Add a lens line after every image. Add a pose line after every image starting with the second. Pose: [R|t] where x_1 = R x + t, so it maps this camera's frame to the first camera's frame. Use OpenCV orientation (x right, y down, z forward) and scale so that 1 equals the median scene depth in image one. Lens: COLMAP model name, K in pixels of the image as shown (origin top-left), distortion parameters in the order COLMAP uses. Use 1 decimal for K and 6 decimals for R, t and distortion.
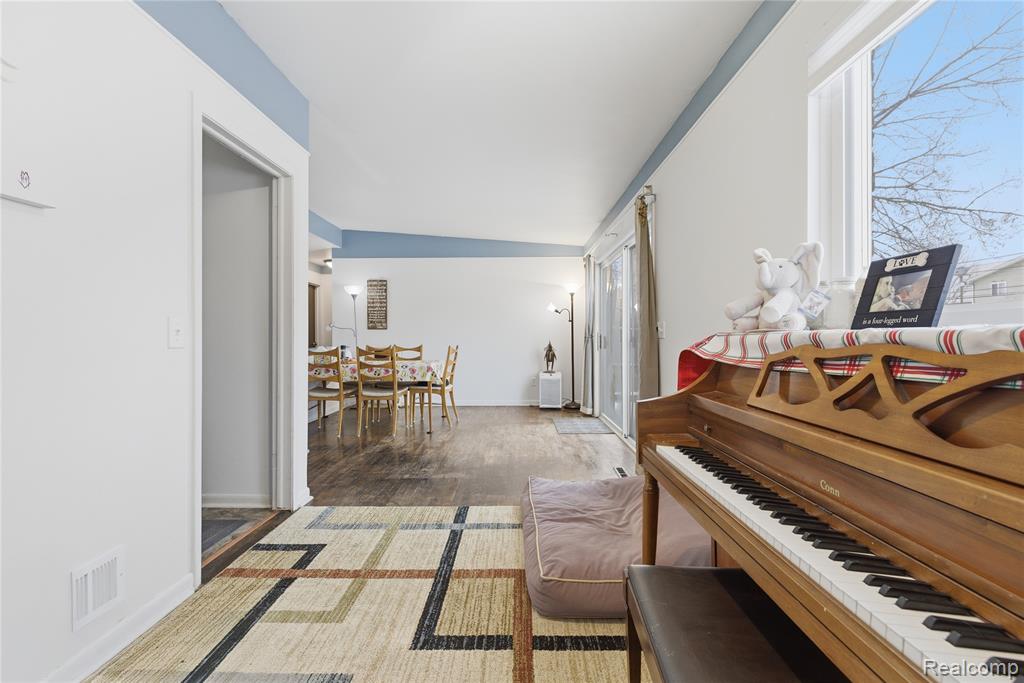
lens RADIAL K [[426.3, 0, 513.3], [0, 426.3, 340.4], [0, 0, 1]] dist [0.006427, -0.000763]
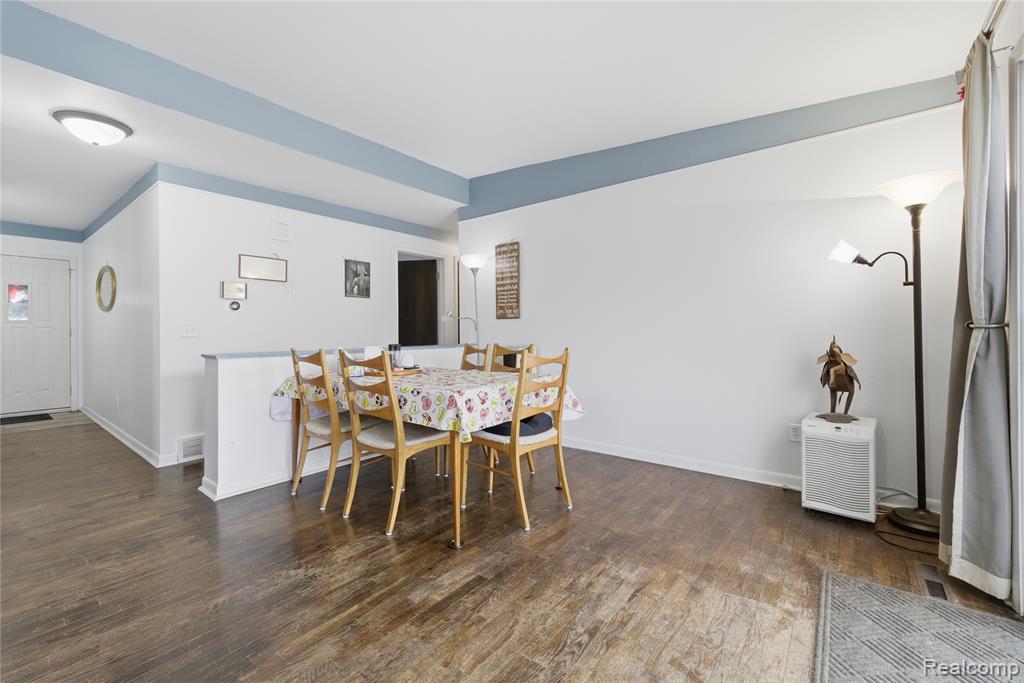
lens RADIAL K [[426.3, 0, 512.3], [0, 426.3, 334.1], [0, 0, 1]] dist [0.006427, -0.000763]
pose [[0.790997, 0.000444, -0.611820, 0.122345], [-0.000636, 1.000000, -0.000097, -0.003672], [0.611820, 0.000466, 0.790997, 0.689829]]
